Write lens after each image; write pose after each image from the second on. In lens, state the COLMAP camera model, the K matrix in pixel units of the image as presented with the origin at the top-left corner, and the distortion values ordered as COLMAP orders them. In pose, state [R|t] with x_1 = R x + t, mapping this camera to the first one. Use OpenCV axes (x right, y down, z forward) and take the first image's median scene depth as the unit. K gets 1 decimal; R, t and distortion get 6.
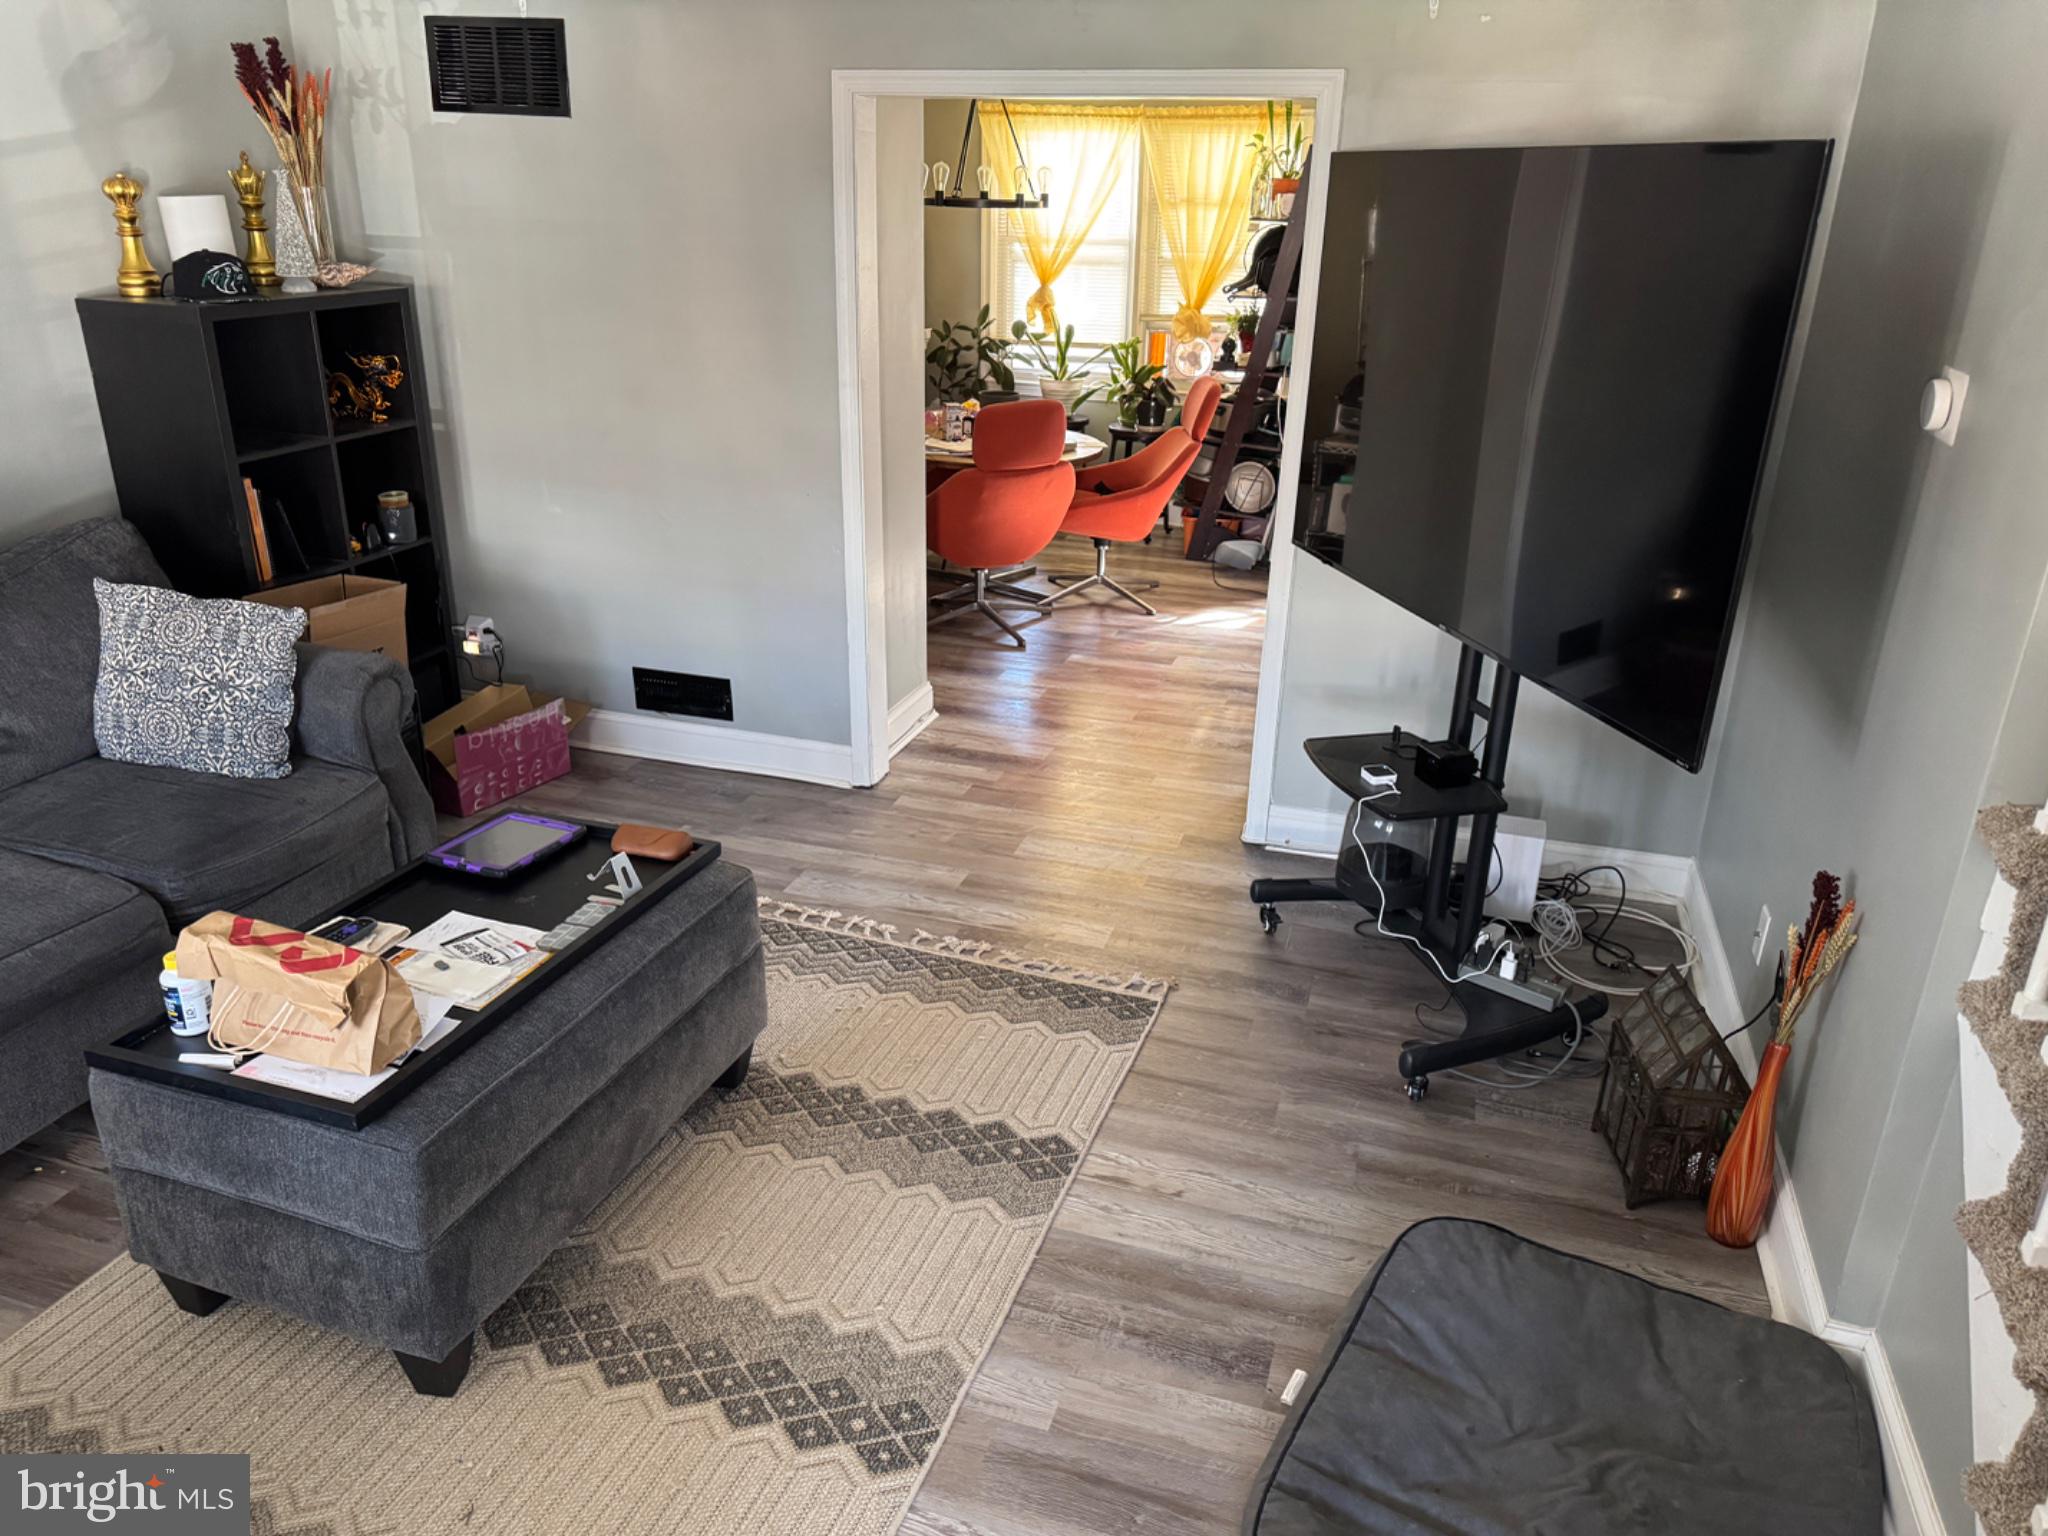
lens RADIAL K [[1427.1, 0, 1024.0], [0, 1427.1, 768.0], [0, 0, 1]] dist [0.046815, 0.000254]
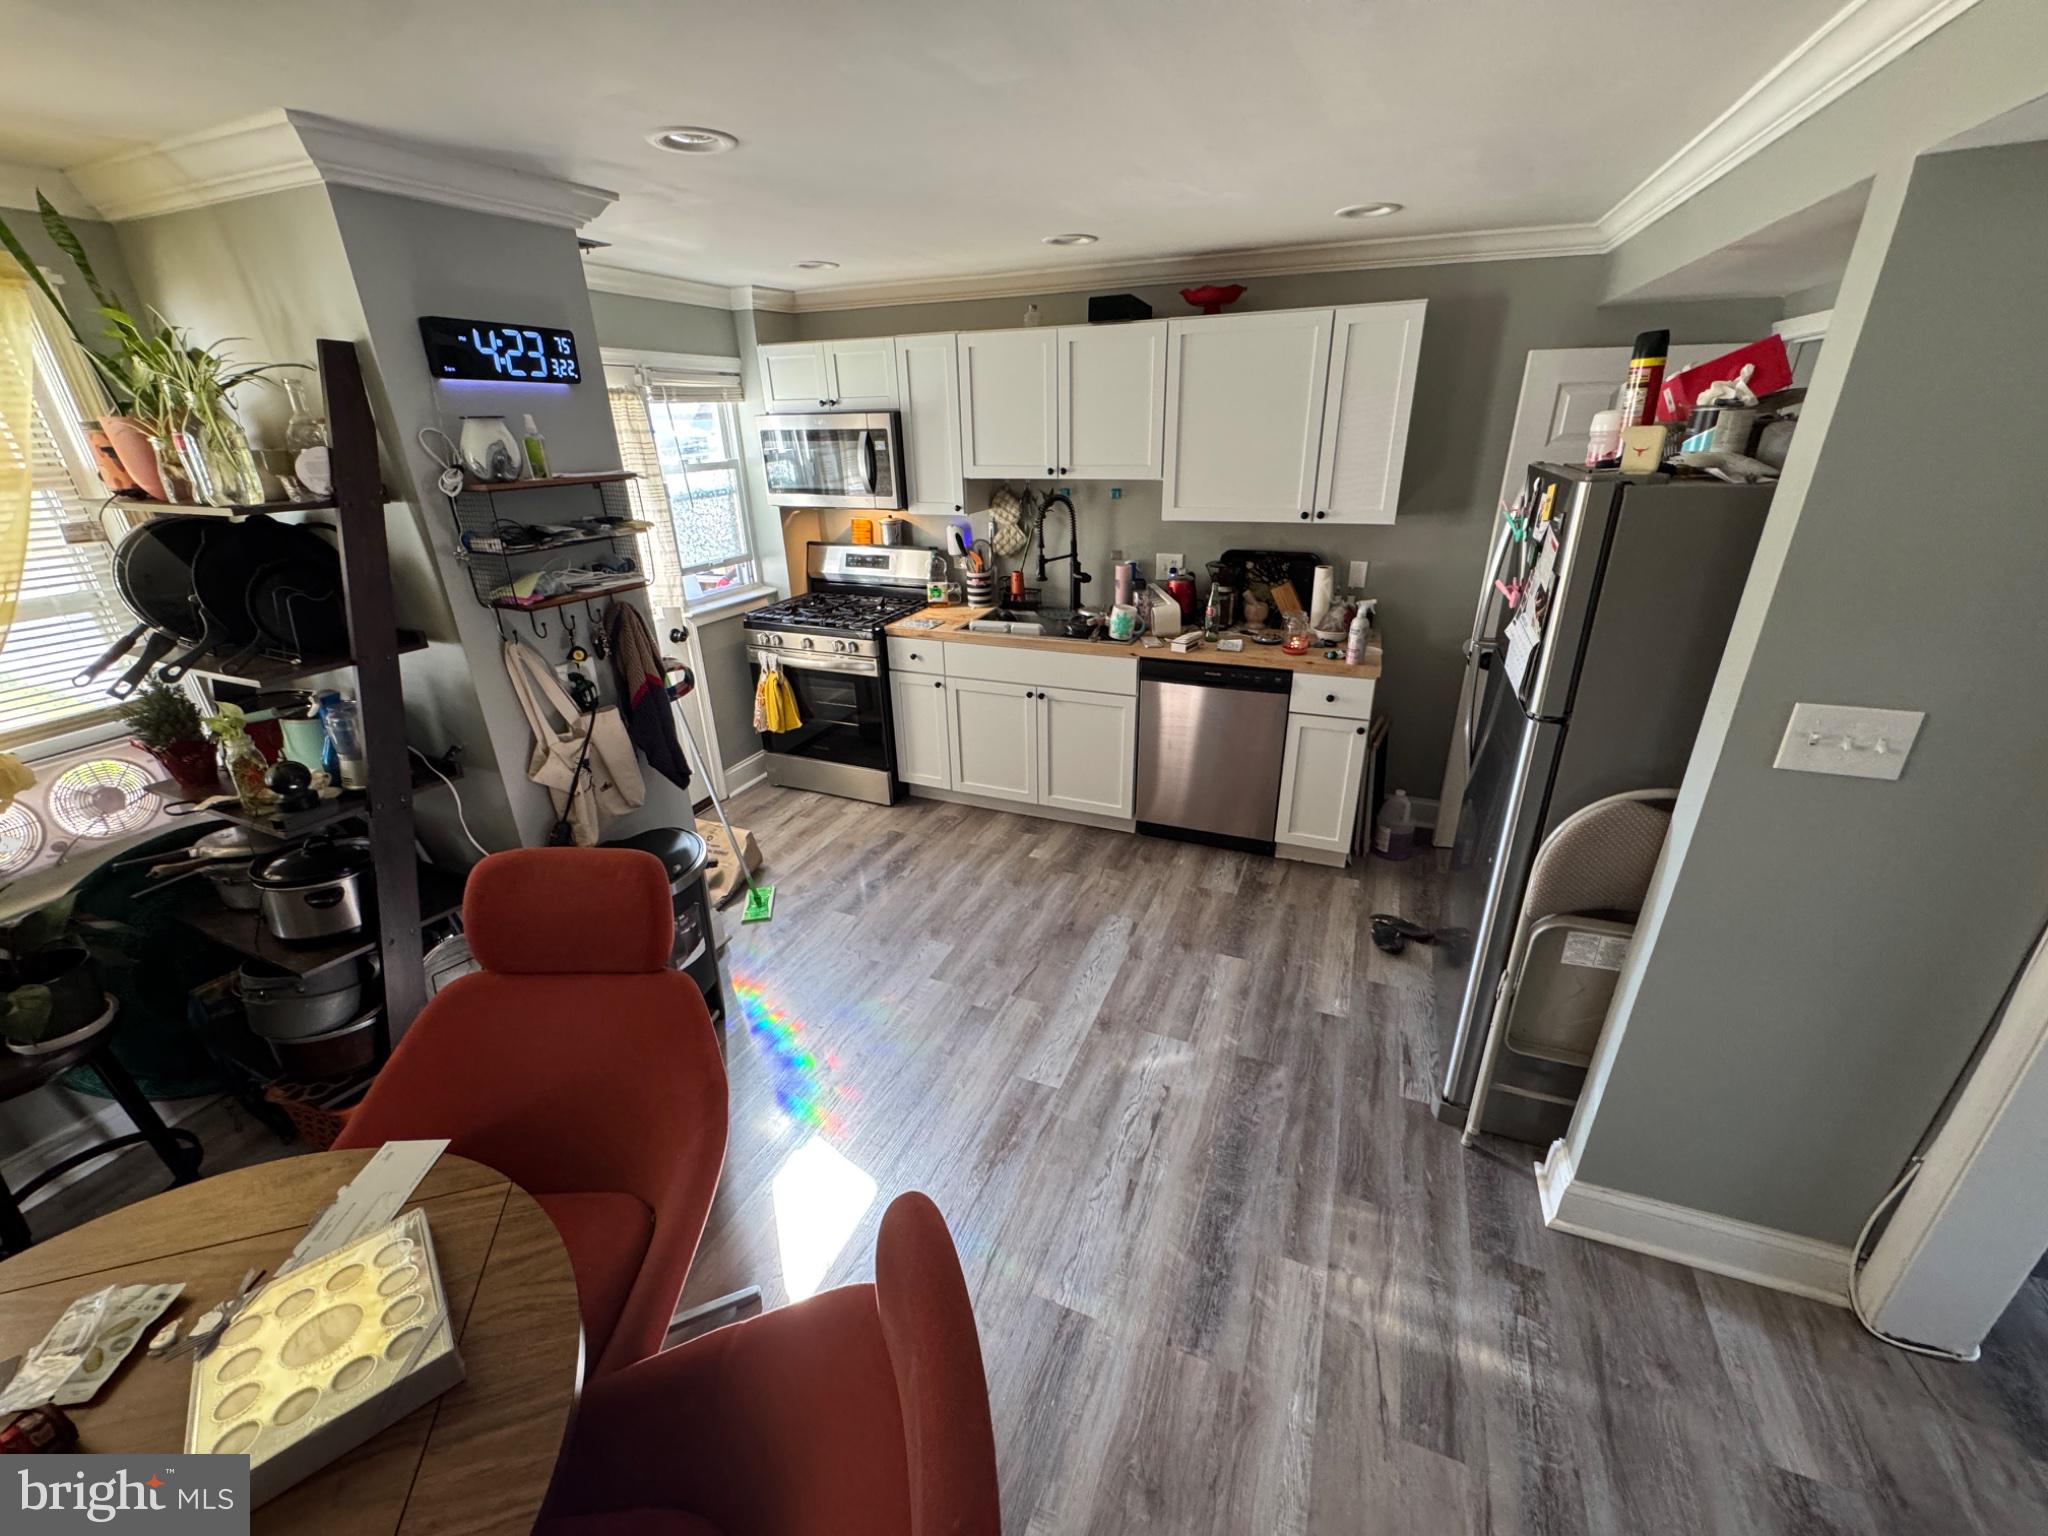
lens RADIAL K [[817.4, 0, 1024.0], [0, 817.4, 768.0], [0, 0, 1]] dist [-0.001805, 0.000003]
pose [[0.087182, -0.416337, 0.905021, -0.083223], [0.392279, 0.849428, 0.352974, -0.342919], [-0.915706, 0.324247, 0.237375, 0.829482]]
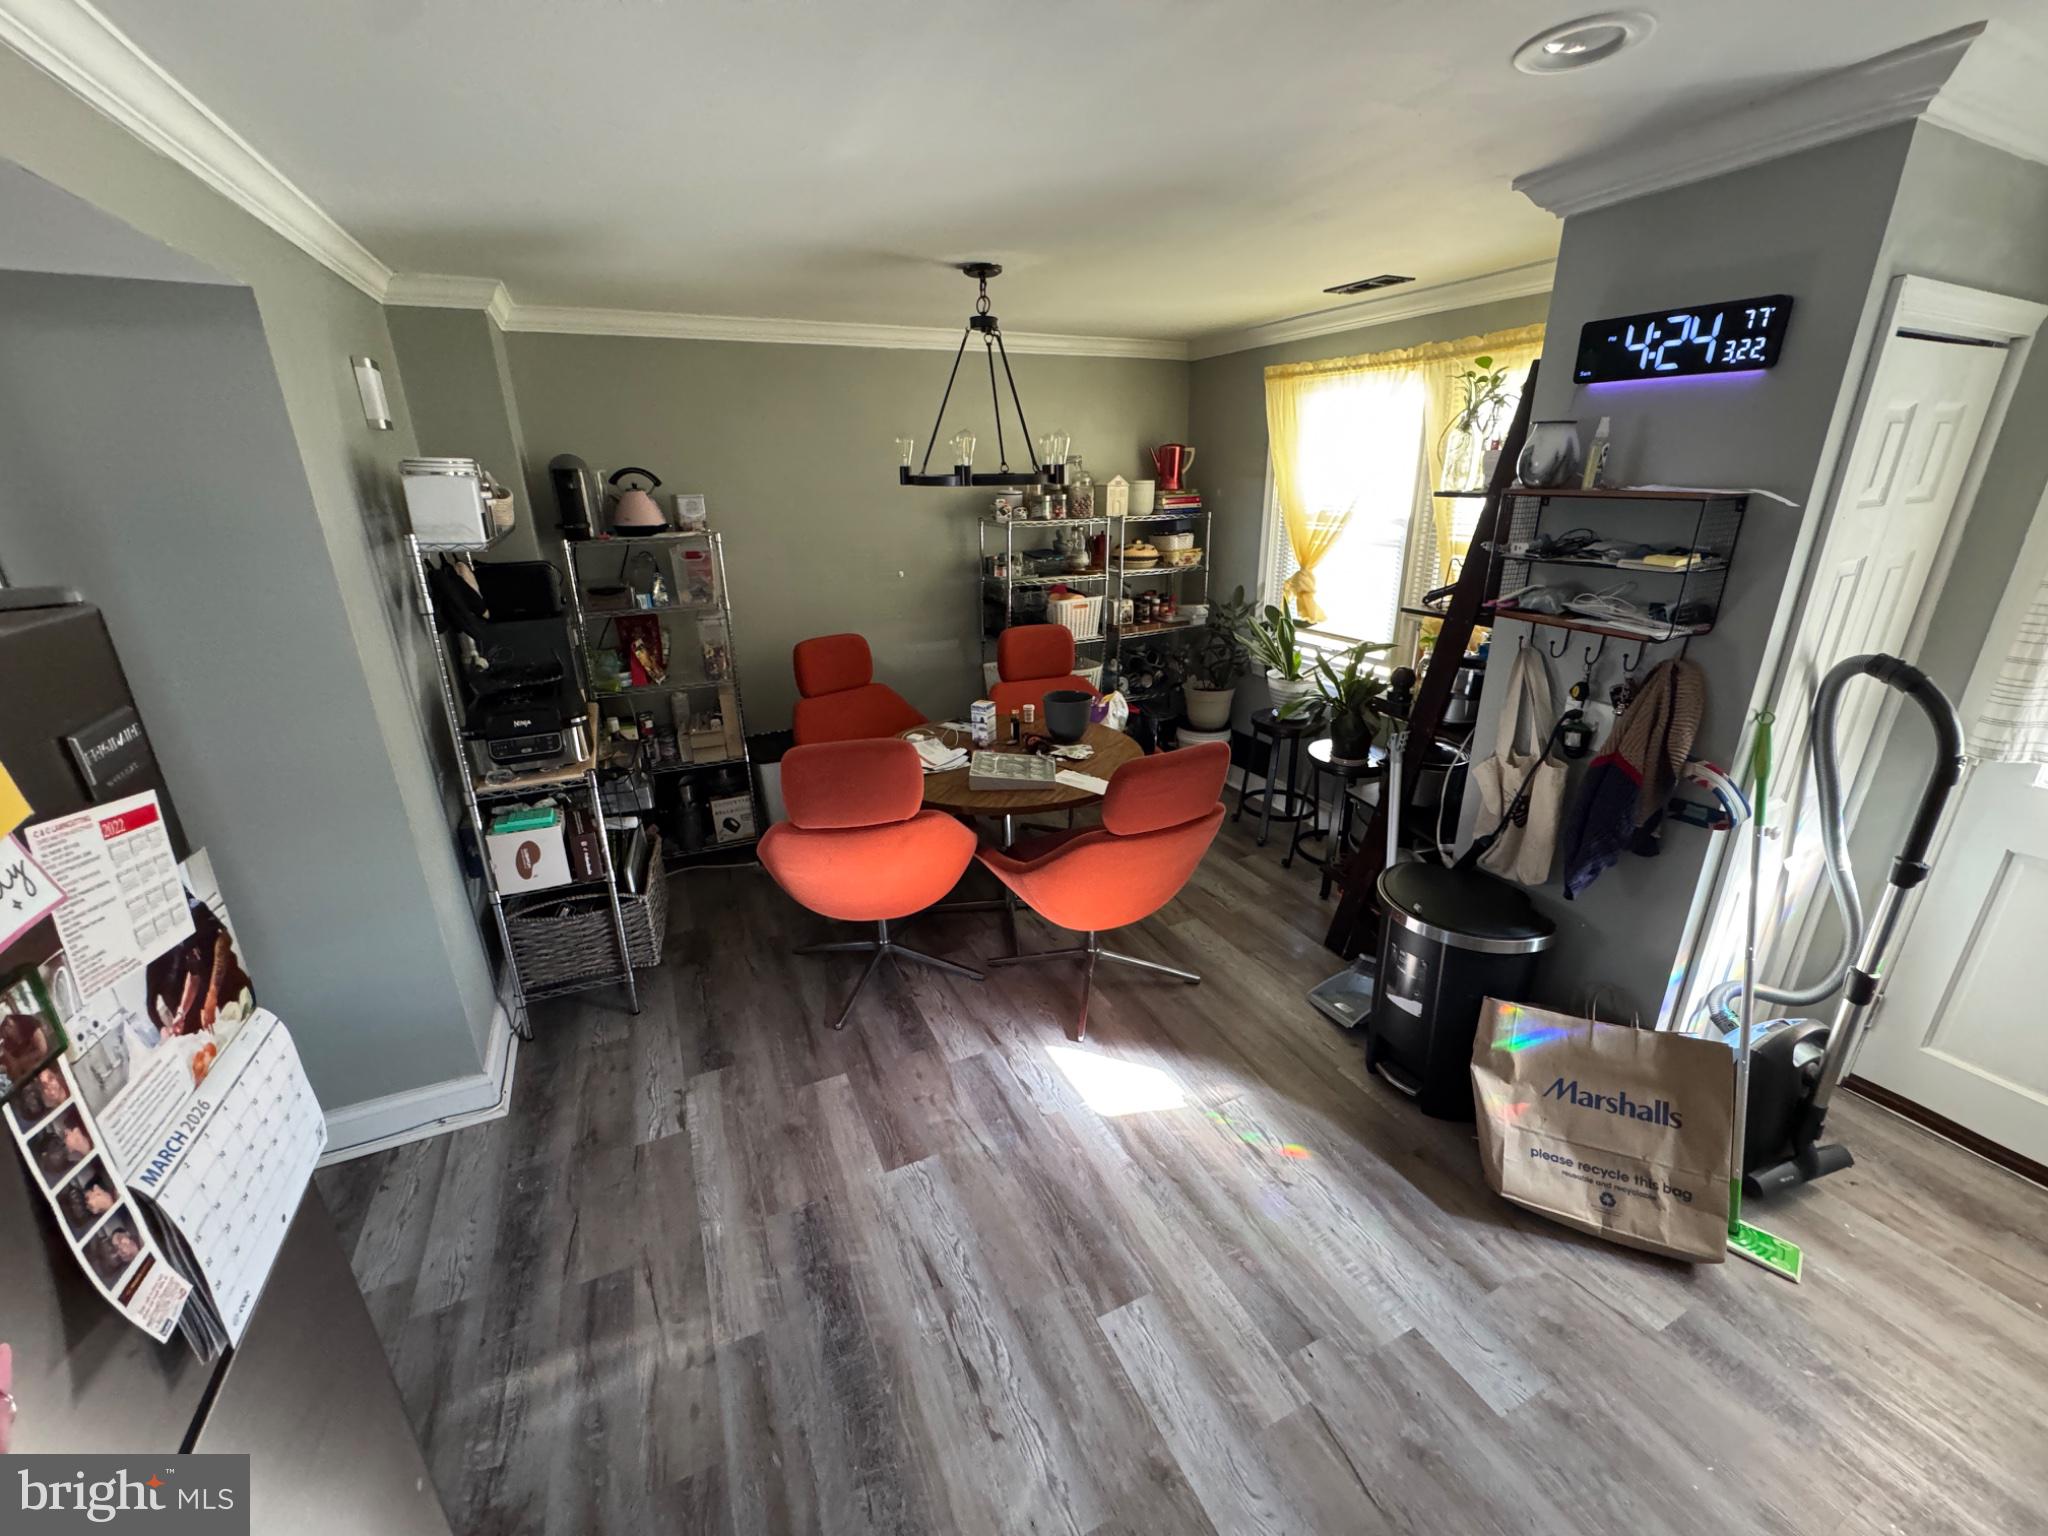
lens RADIAL K [[817.4, 0, 1024.0], [0, 817.4, 768.0], [0, 0, 1]] dist [-0.001805, 0.000003]
pose [[0.679926, 0.222962, -0.698562, 0.343044], [-0.247434, 0.966539, 0.067661, -0.272878], [0.690274, 0.126844, 0.712343, 0.707643]]
